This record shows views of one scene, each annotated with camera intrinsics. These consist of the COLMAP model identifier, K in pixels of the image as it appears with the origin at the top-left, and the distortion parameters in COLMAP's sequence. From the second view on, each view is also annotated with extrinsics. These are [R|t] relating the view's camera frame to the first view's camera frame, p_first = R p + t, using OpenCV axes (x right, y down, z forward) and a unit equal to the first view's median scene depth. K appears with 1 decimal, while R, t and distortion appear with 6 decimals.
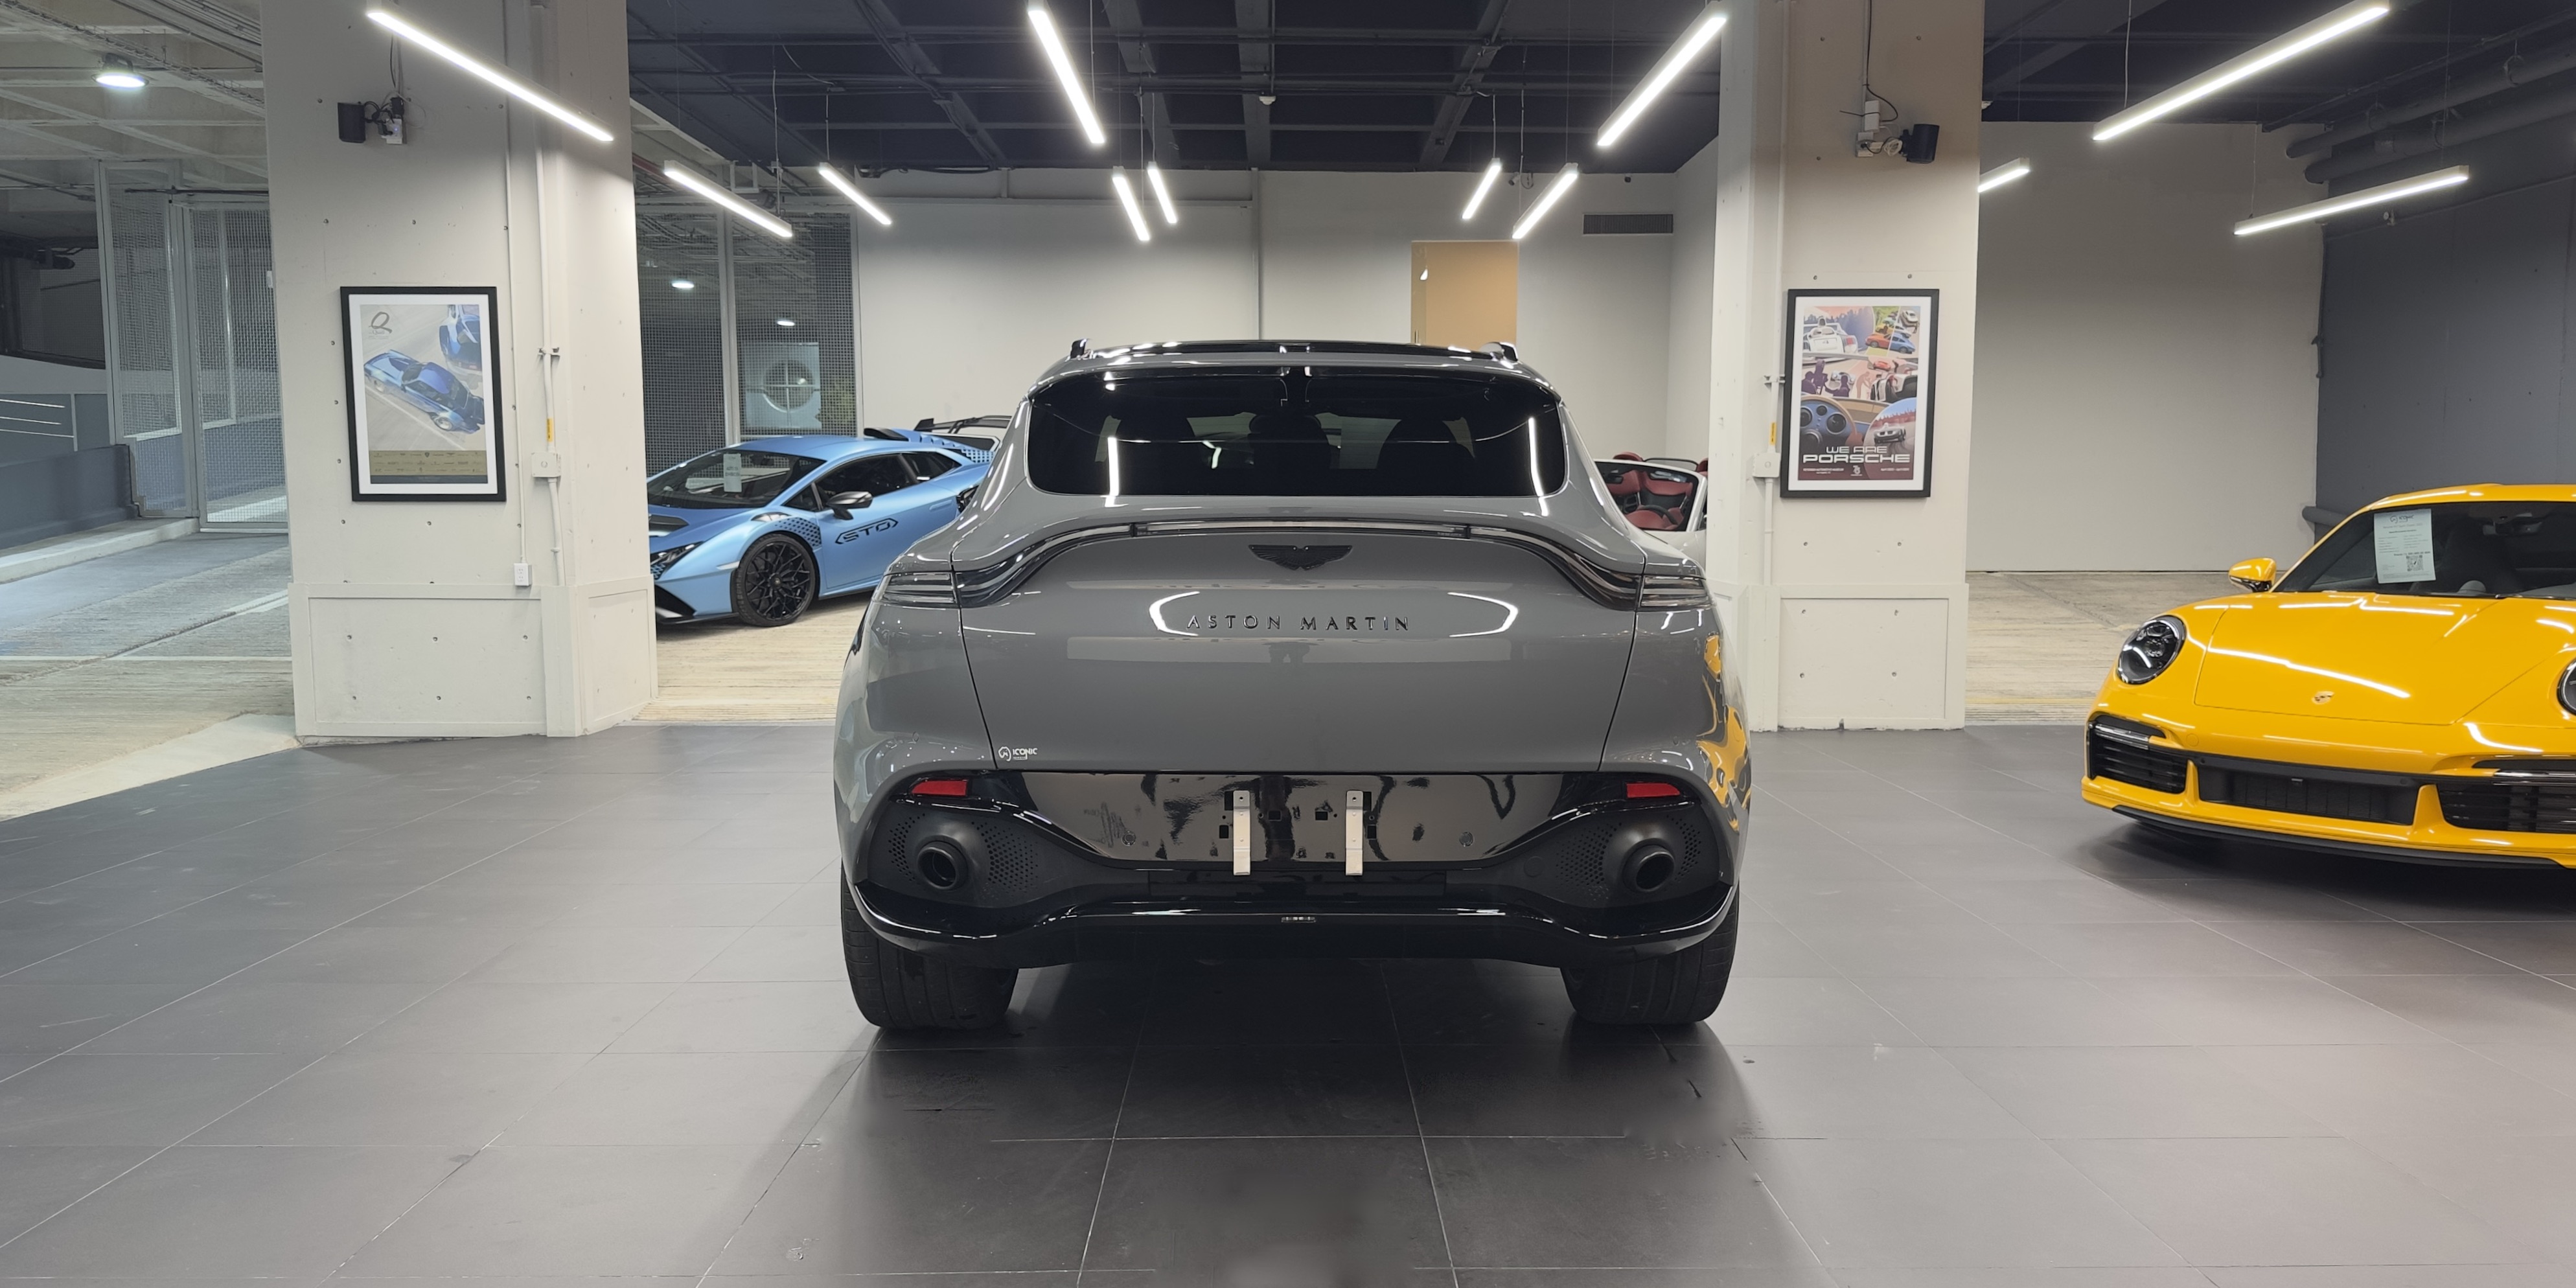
lens RADIAL K [[1782.3, 0, 1343.3], [0, 1782.3, 691.4], [0, 0, 1]] dist [0.039049, -0.053938]
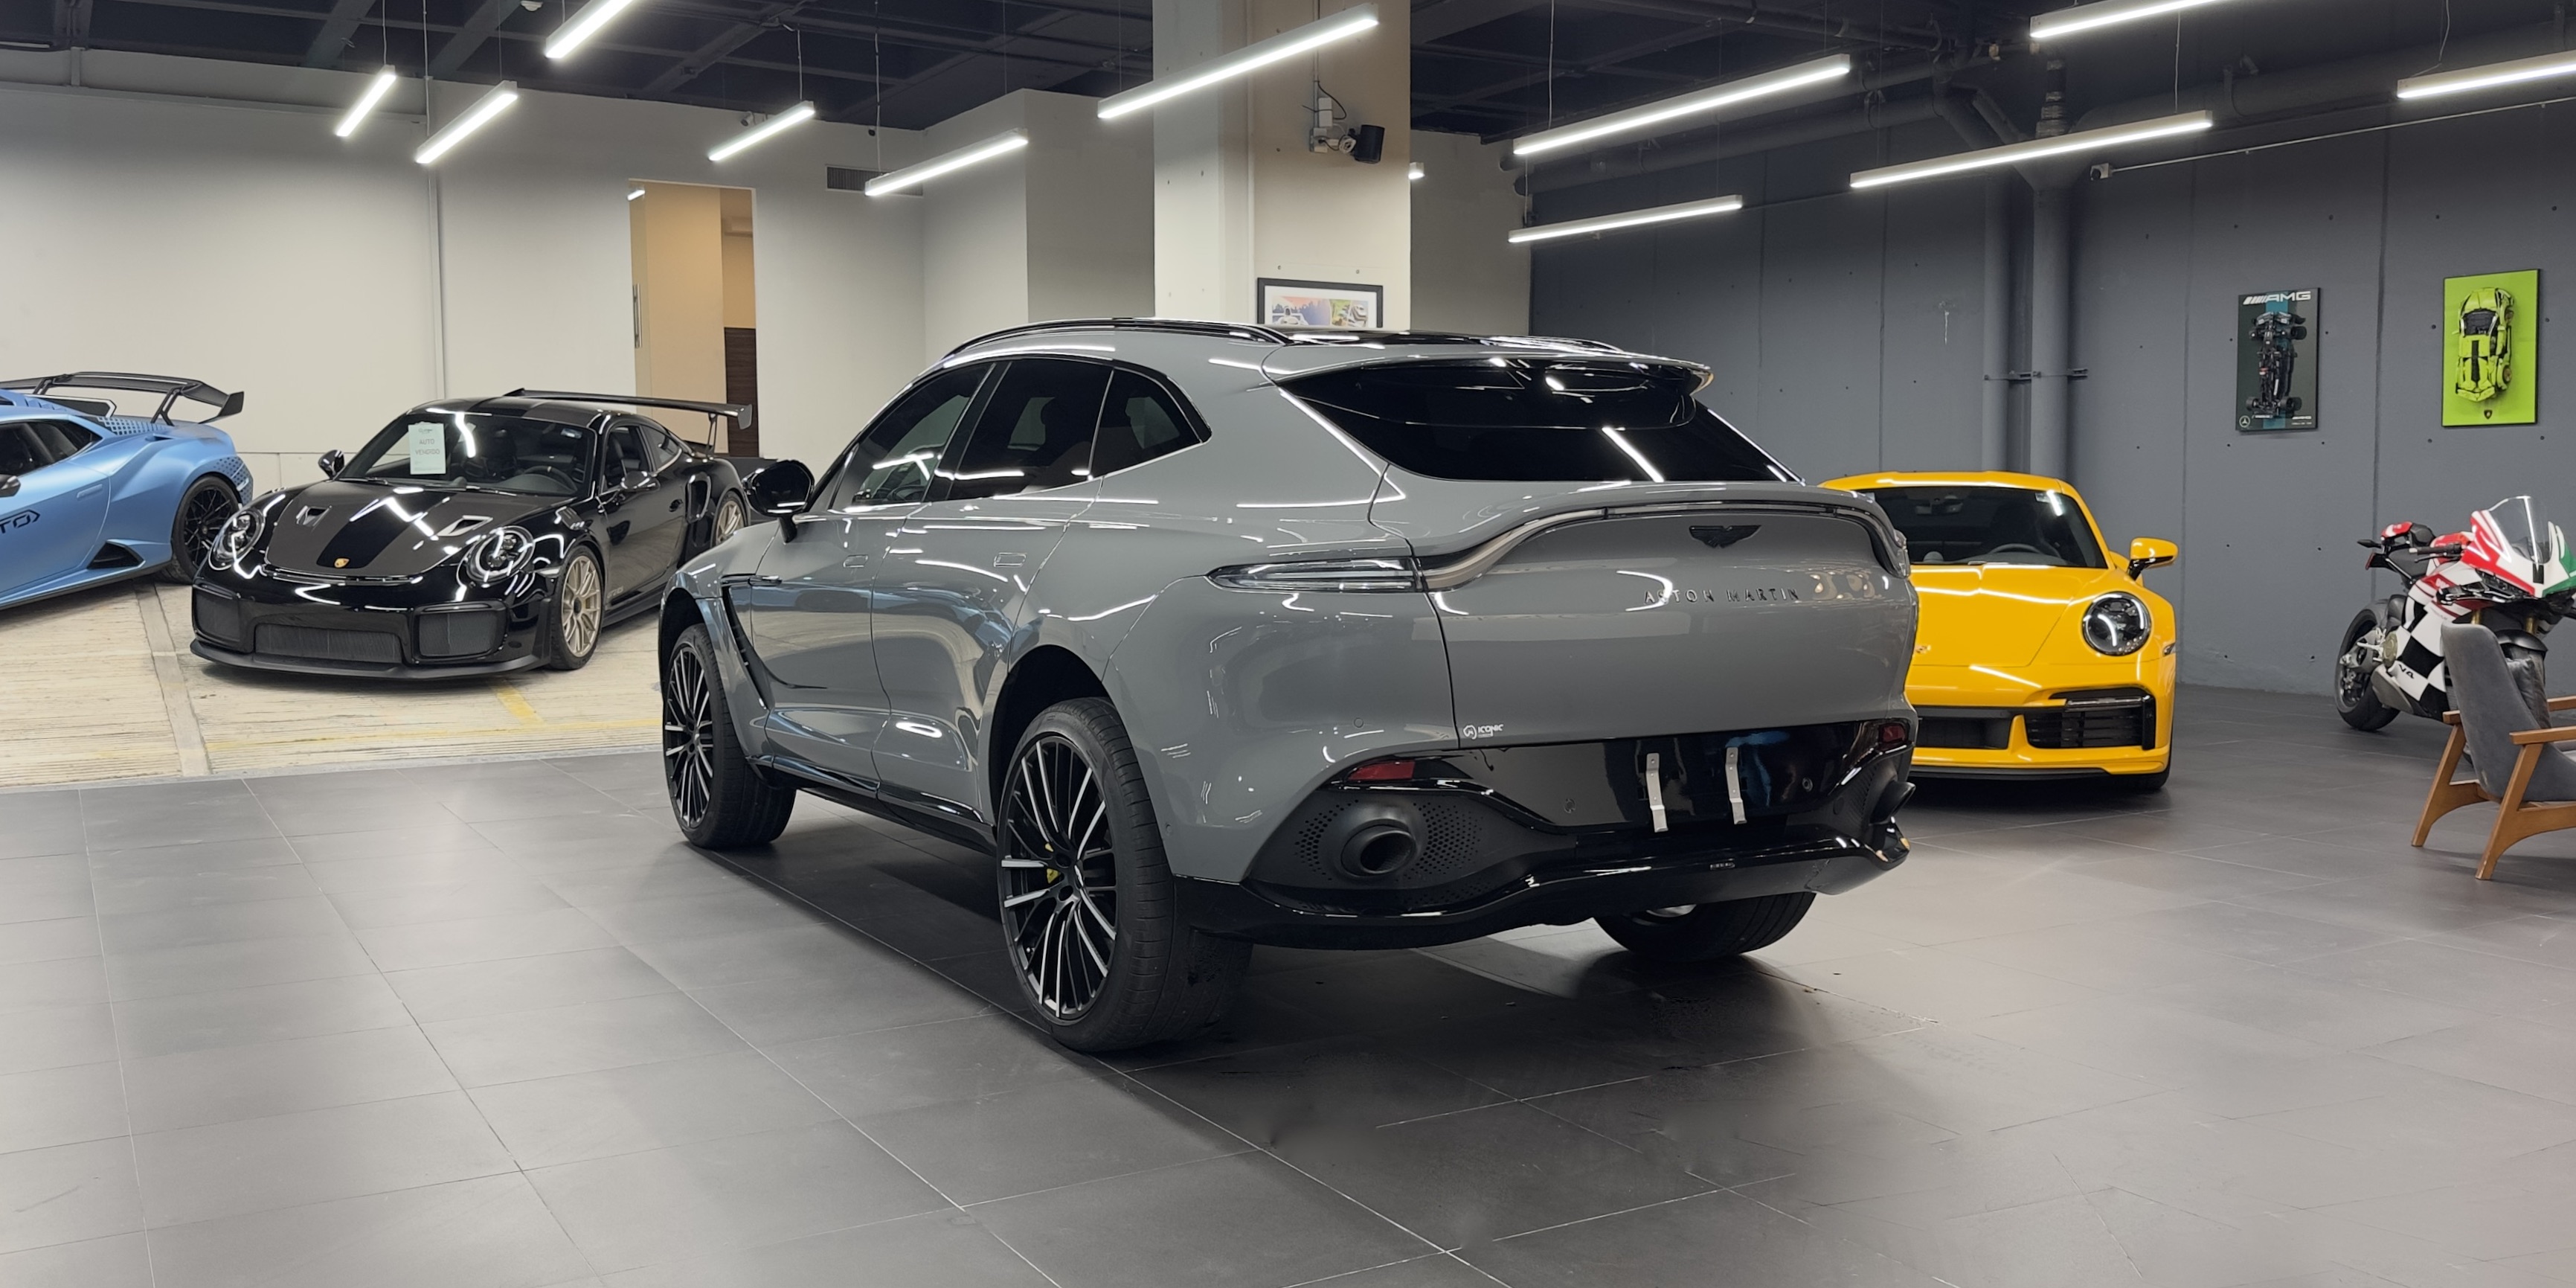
lens RADIAL K [[1987.5, 0, 1381.1], [0, 1987.5, 662.7], [0, 0, 1]] dist [0.040993, -0.105224]
pose [[0.860876, -0.041747, 0.507100, -0.268846], [0.051075, 0.998685, -0.004489, -0.000787], [-0.506245, 0.029764, 0.861876, 0.012342]]
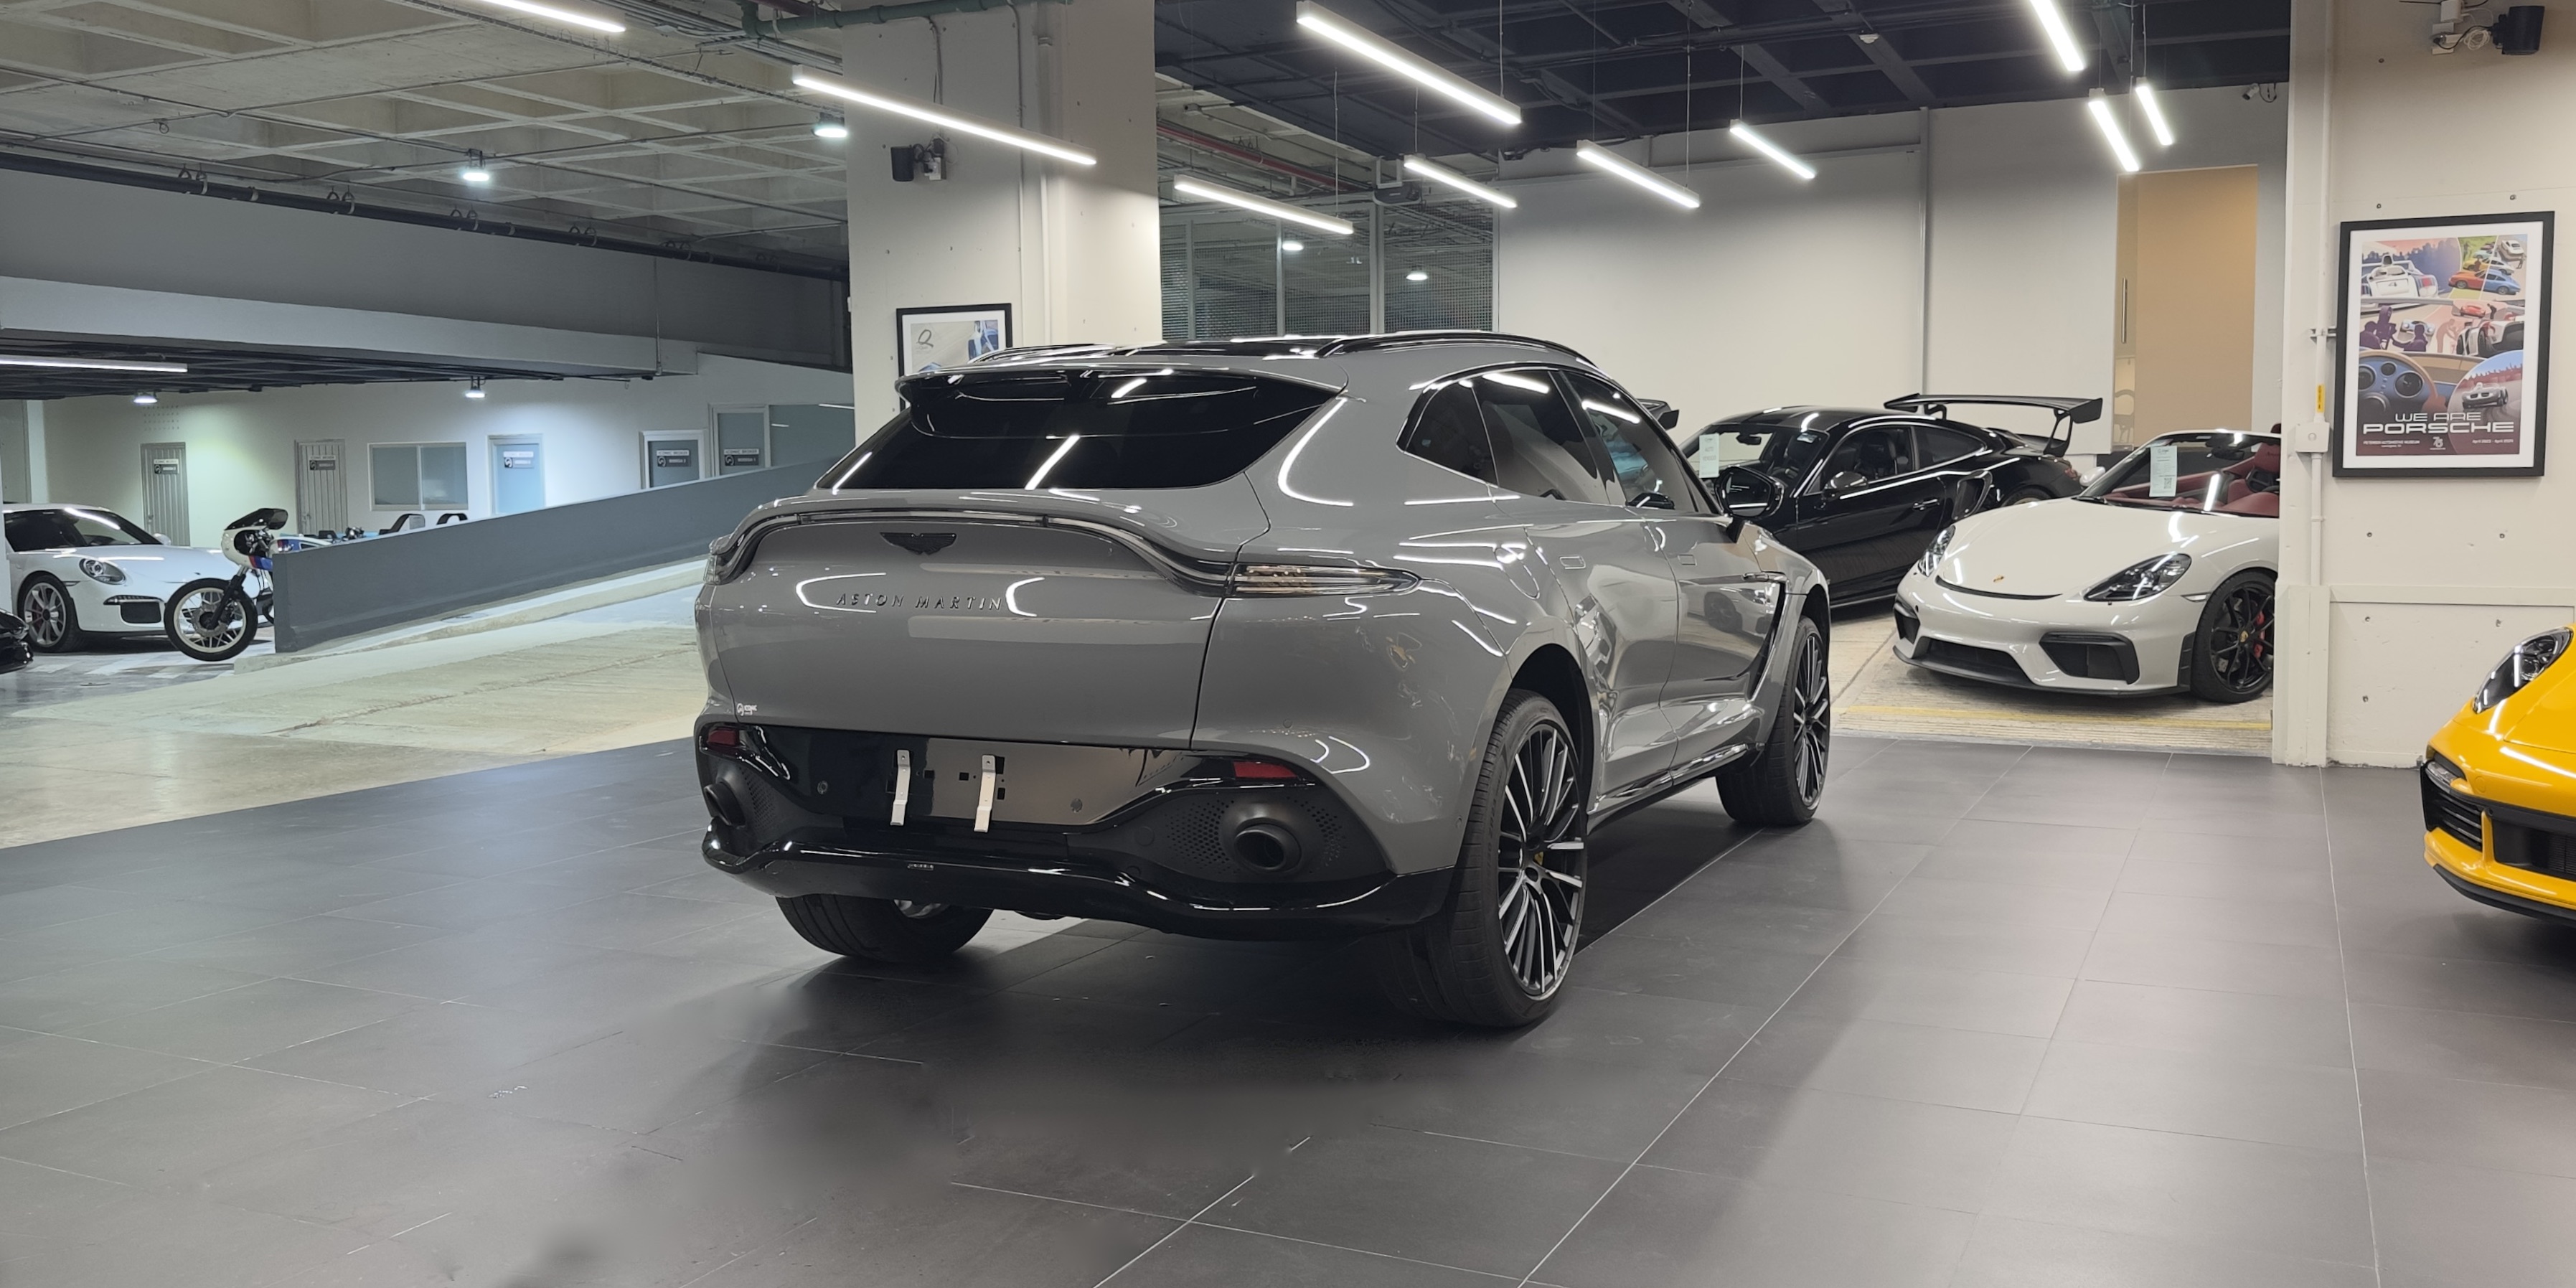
lens RADIAL K [[1987.2, 0, 1341.8], [0, 1987.2, 653.9], [0, 0, 1]] dist [0.040993, -0.105224]
pose [[0.898418, 0.027234, -0.438297, 0.247277], [-0.037211, 0.999207, -0.014187, 0.000758], [0.437563, 0.029055, 0.898718, -0.005364]]
